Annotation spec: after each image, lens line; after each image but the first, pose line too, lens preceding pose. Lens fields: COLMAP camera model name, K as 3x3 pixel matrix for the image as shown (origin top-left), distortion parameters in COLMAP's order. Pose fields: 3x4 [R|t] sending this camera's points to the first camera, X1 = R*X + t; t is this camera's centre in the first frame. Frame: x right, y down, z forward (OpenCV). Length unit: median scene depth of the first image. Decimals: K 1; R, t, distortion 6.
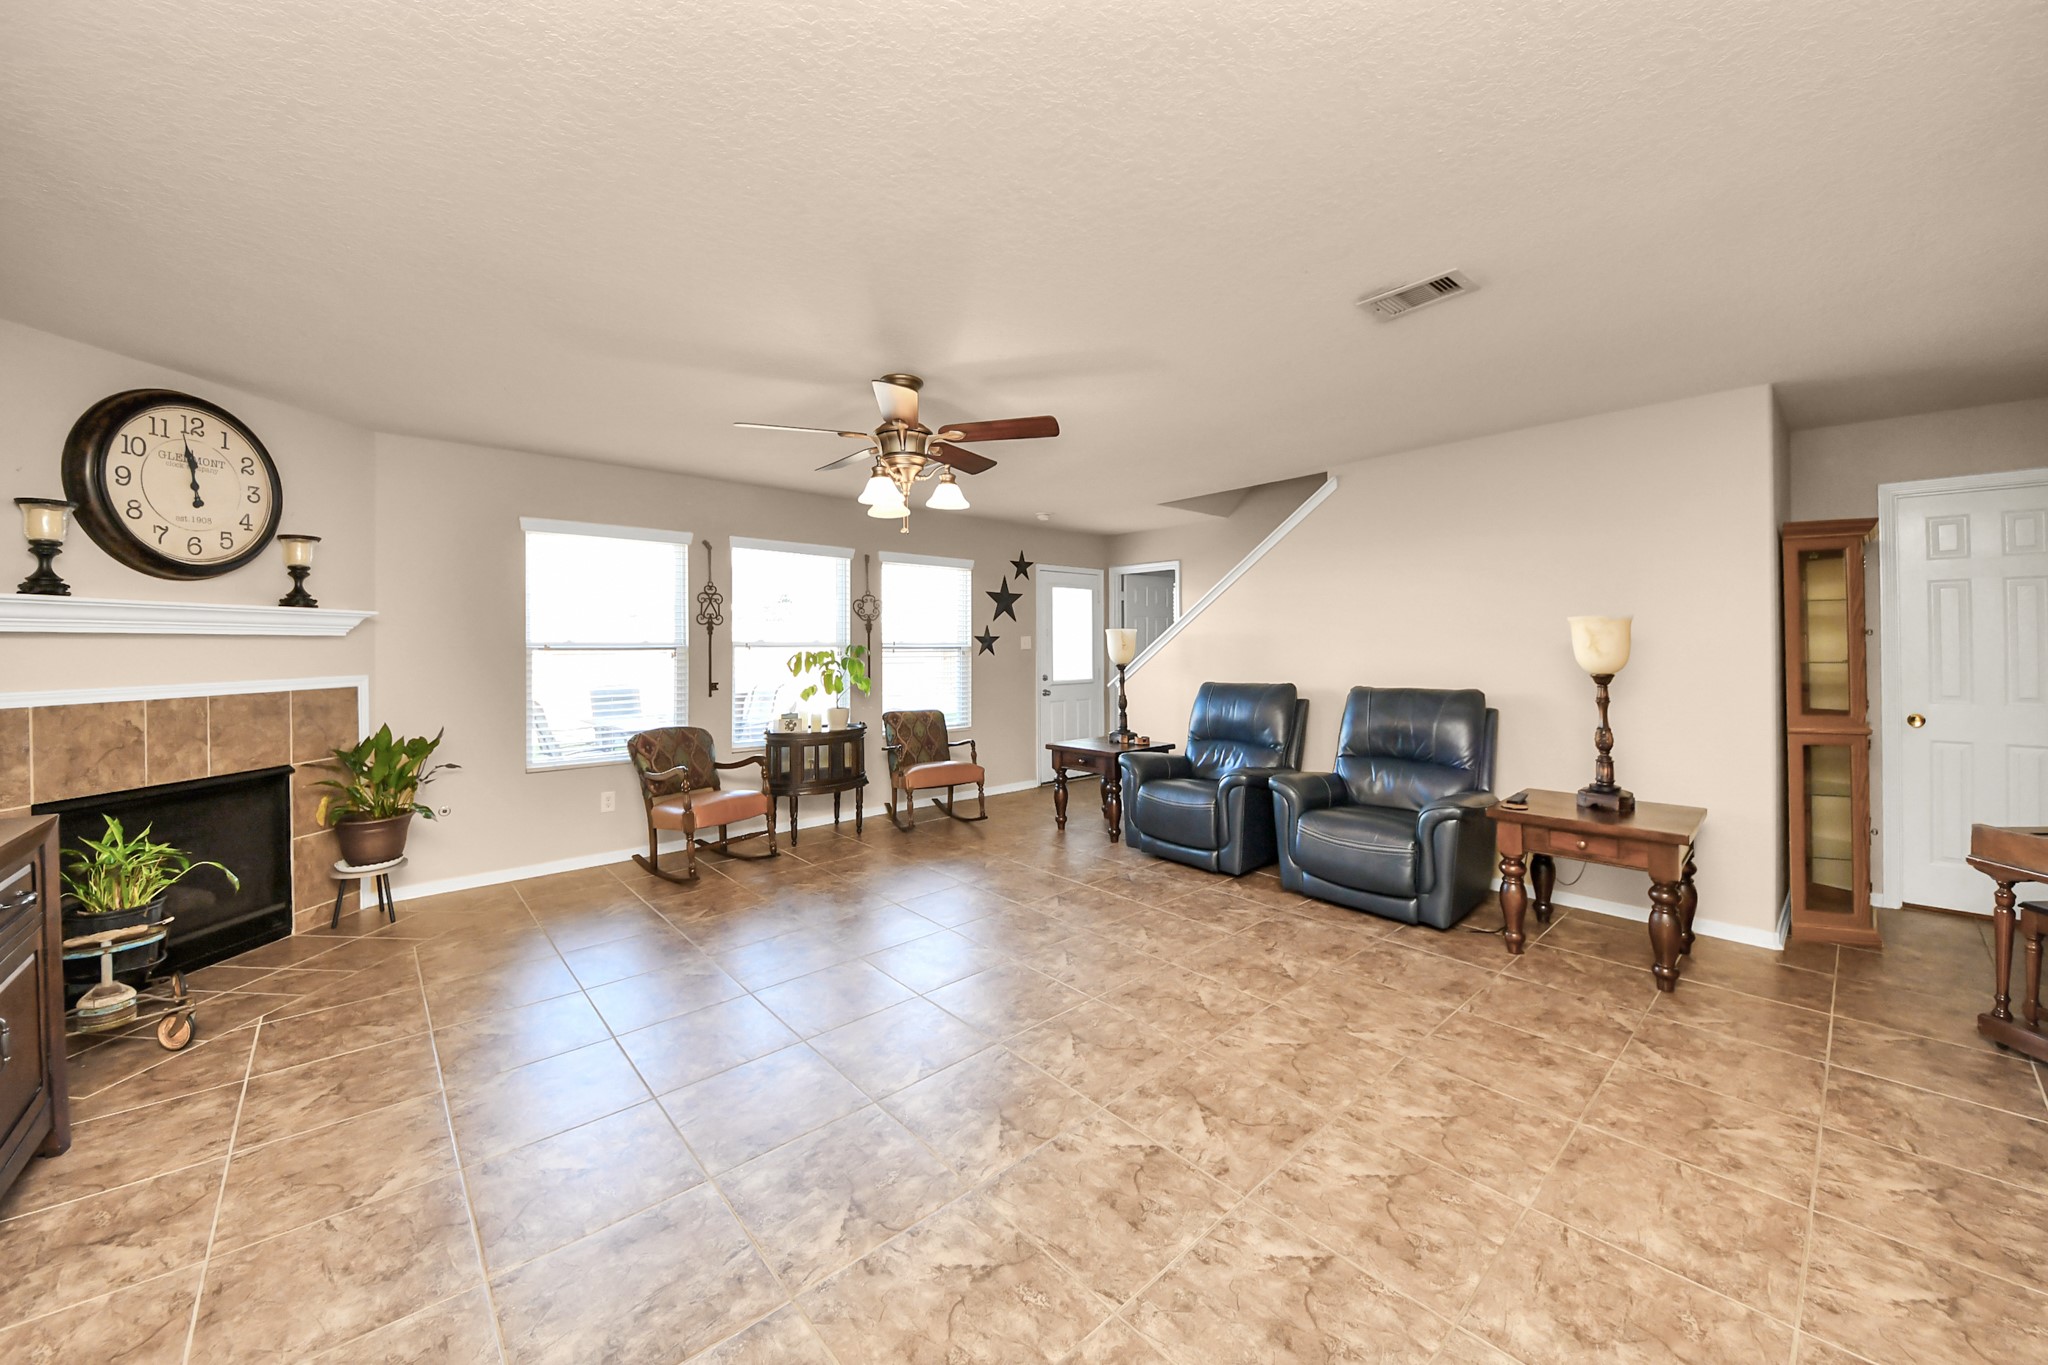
lens RADIAL K [[746.2, 0, 1023.1], [0, 746.2, 645.8], [0, 0, 1]] dist [0.031456, -0.017956]
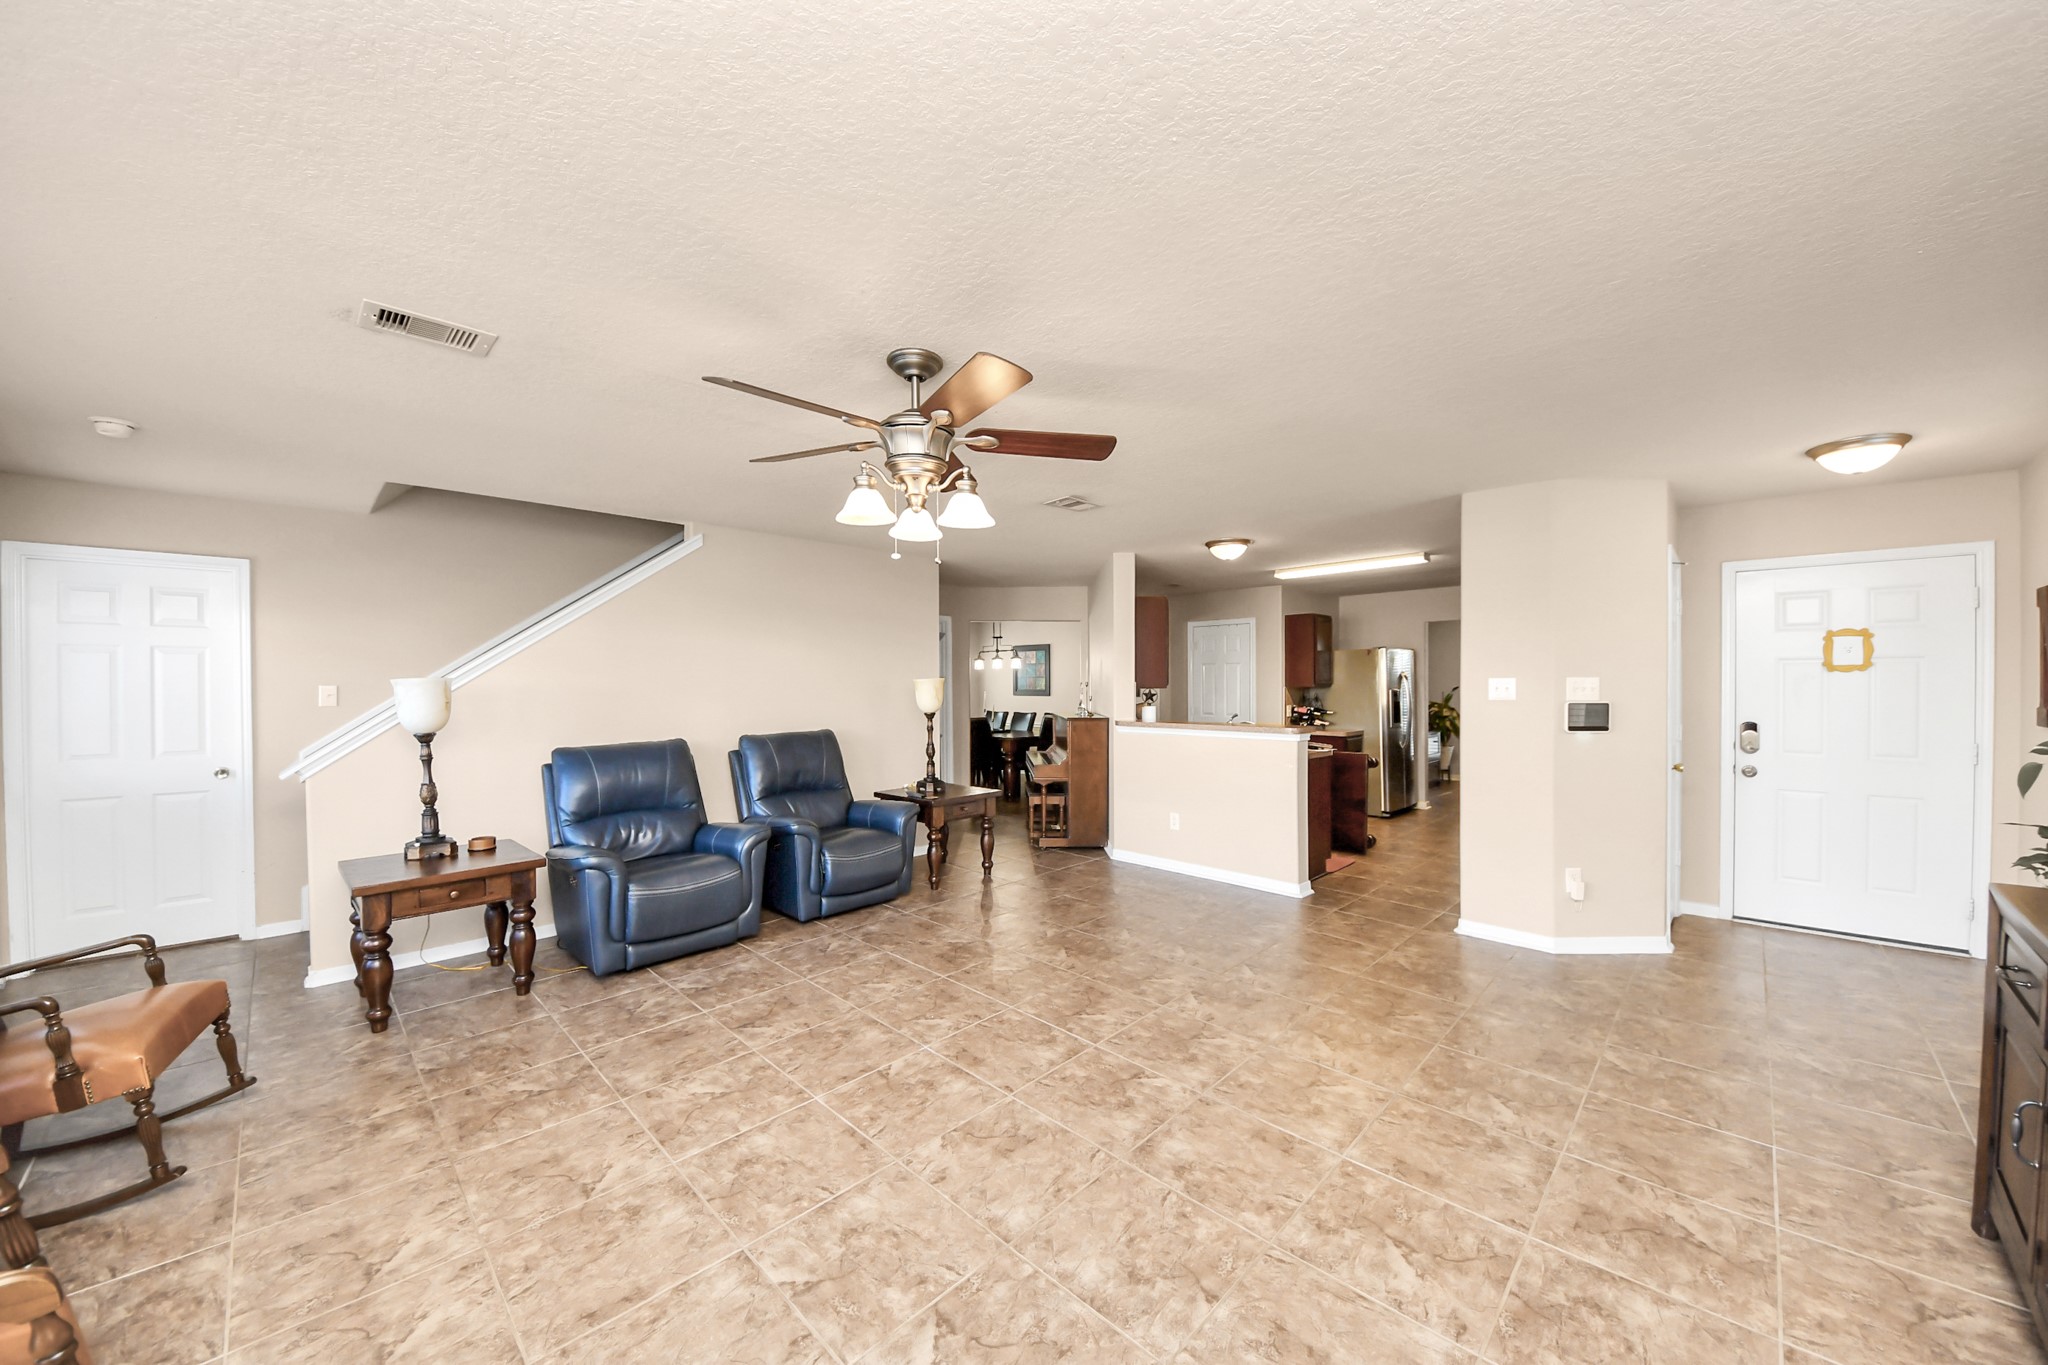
lens RADIAL K [[724.7, 0, 1024.0], [0, 724.7, 682.5], [0, 0, 1]] dist [0.031603, -0.019078]
pose [[-0.066632, 0.001149, 0.997777, -0.875803], [0.009454, 0.999955, -0.000520, -0.024882], [-0.997733, 0.009398, -0.066640, 0.898020]]
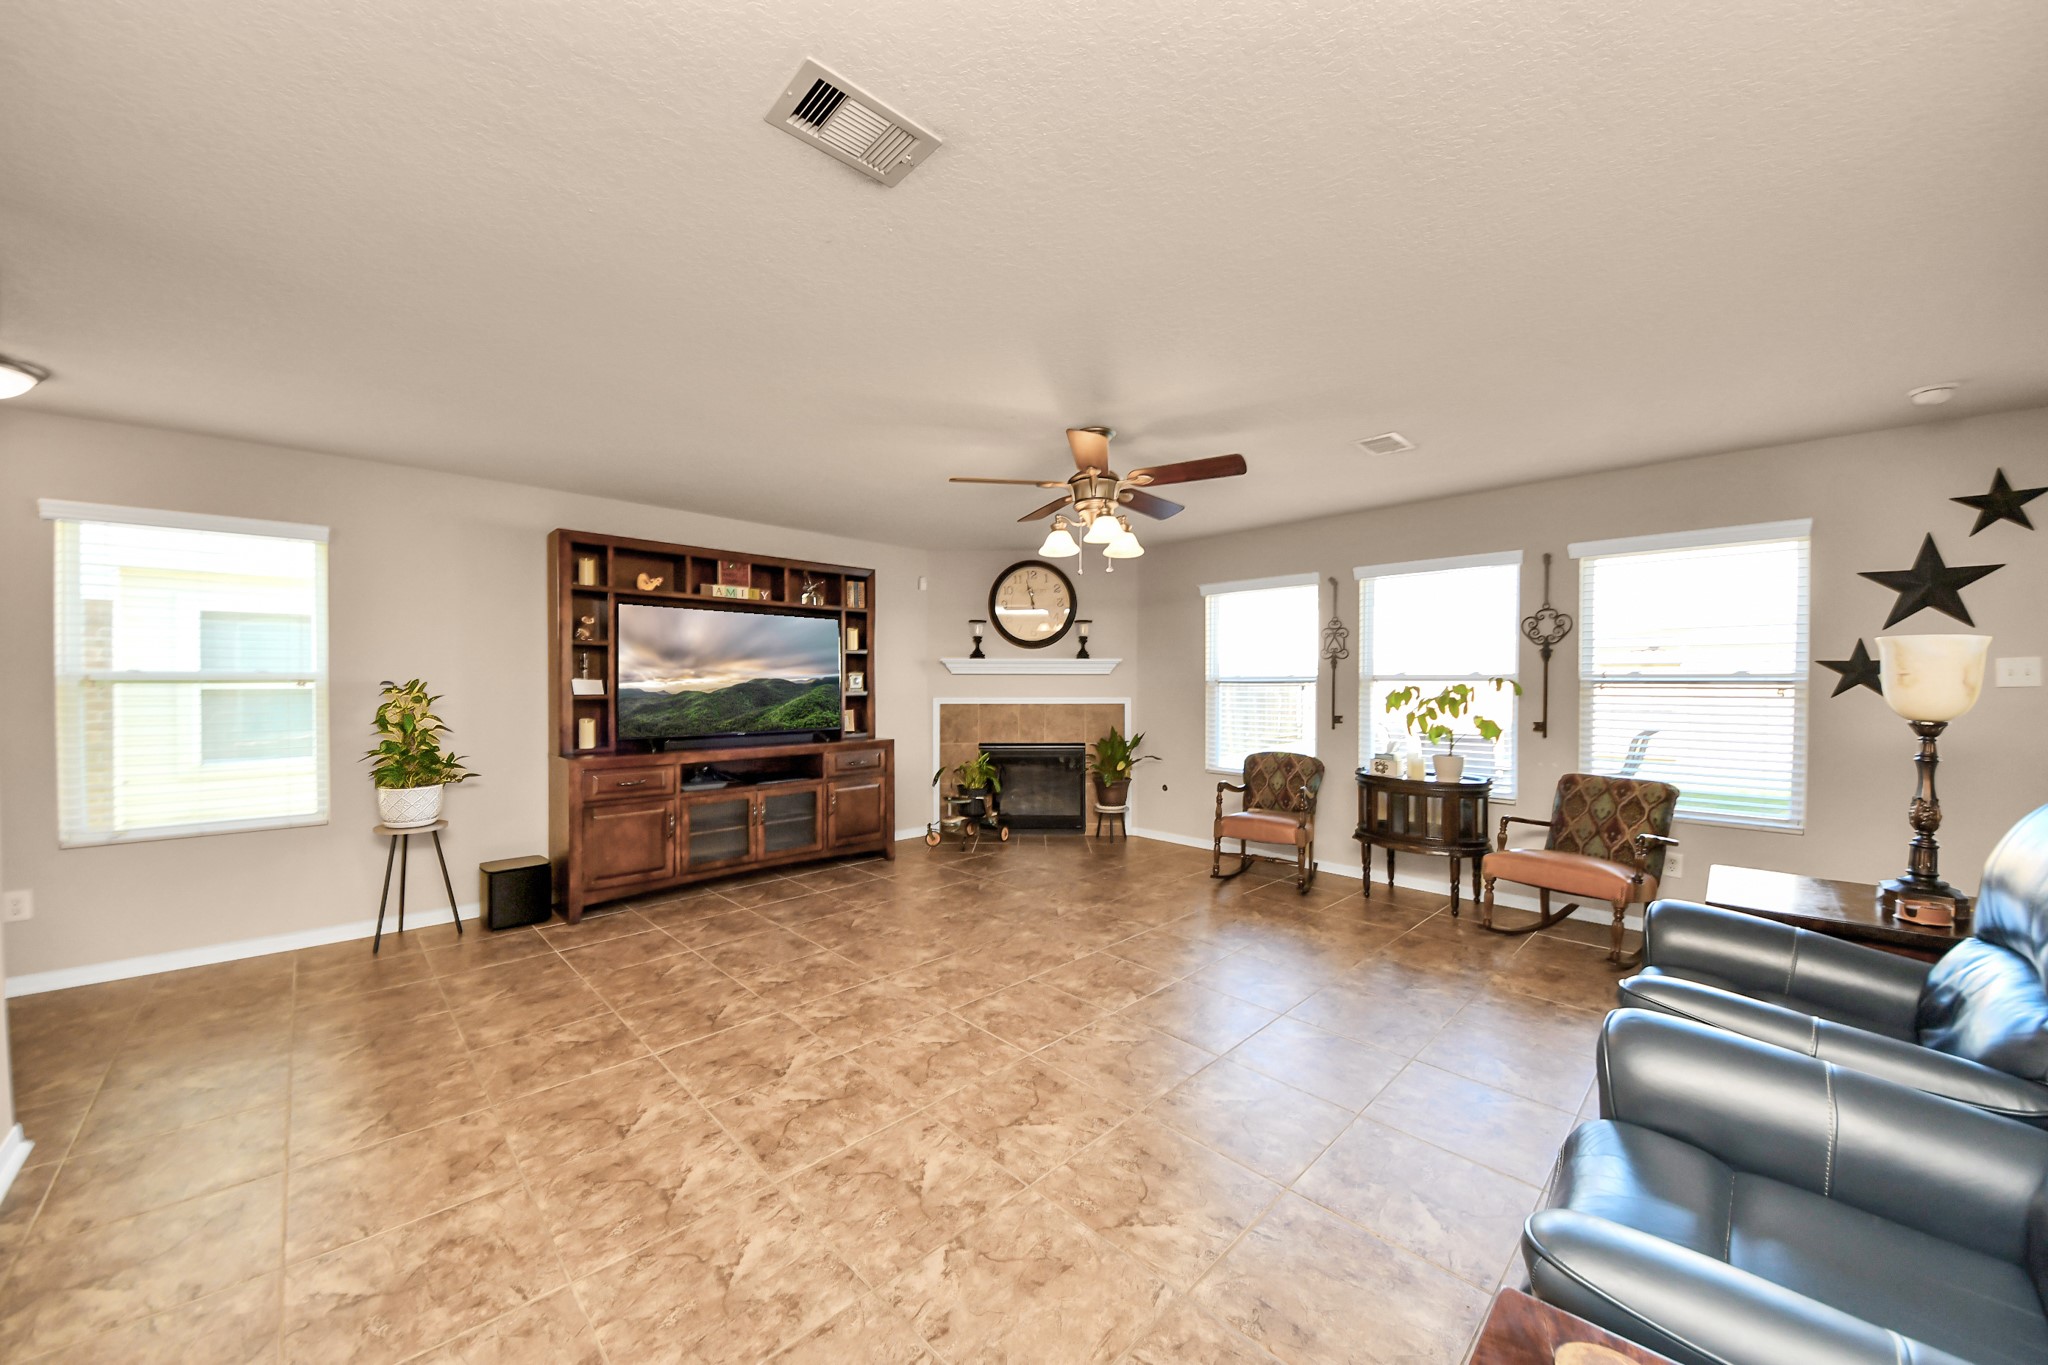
lens RADIAL K [[724.7, 0, 1024.0], [0, 724.7, 682.5], [0, 0, 1]] dist [0.031603, -0.019078]
pose [[0.046495, 0.001069, -0.998918, 0.851217], [-0.002525, 0.999996, 0.000952, 0.006763], [0.998915, 0.002478, 0.046497, 0.811518]]
